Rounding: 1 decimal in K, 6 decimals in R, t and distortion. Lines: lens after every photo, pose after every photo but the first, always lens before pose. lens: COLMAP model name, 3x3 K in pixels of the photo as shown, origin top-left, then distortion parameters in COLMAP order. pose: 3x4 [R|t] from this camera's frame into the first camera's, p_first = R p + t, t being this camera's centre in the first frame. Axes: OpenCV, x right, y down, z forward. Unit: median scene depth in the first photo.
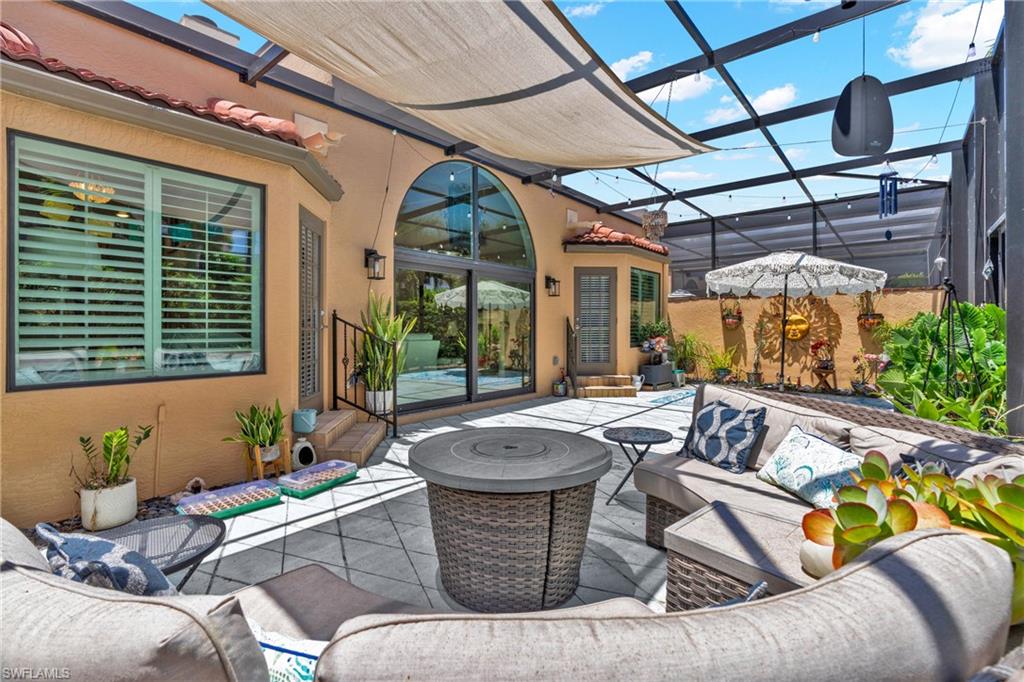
lens RADIAL K [[473.5, 0, 522.2], [0, 473.5, 335.5], [0, 0, 1]] dist [-0.007072, 0.001097]
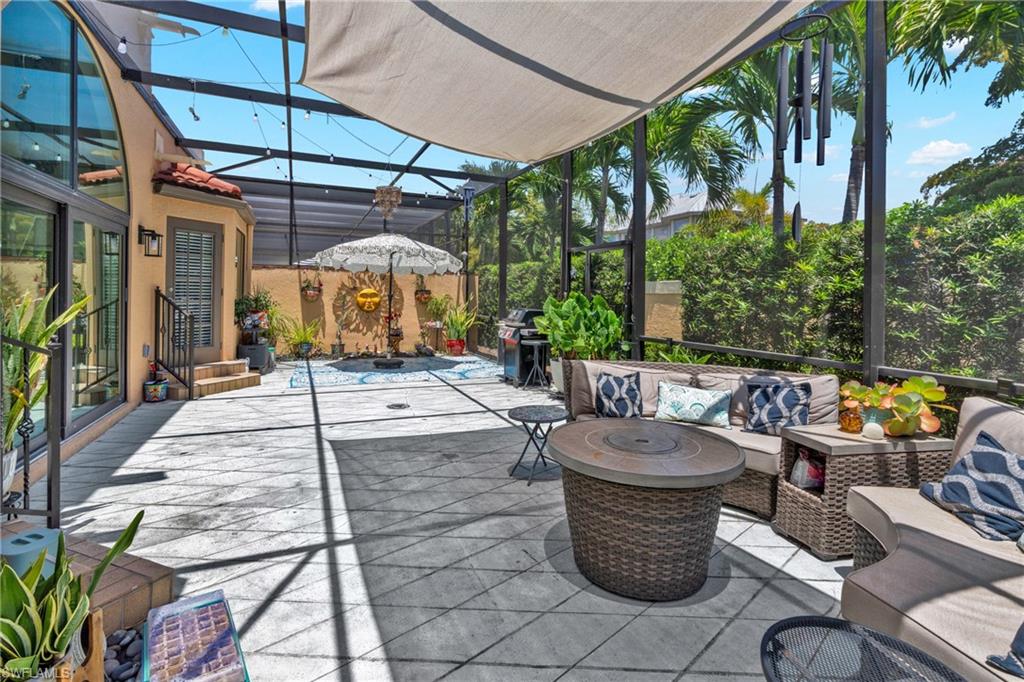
lens RADIAL K [[473.5, 0, 529.1], [0, 473.5, 300.7], [0, 0, 1]] dist [-0.007072, 0.001097]
pose [[0.436046, 0.001045, 0.899924, -0.270777], [-0.004473, 0.999989, 0.001006, -0.019566], [-0.899913, -0.004464, 0.436046, 0.189938]]
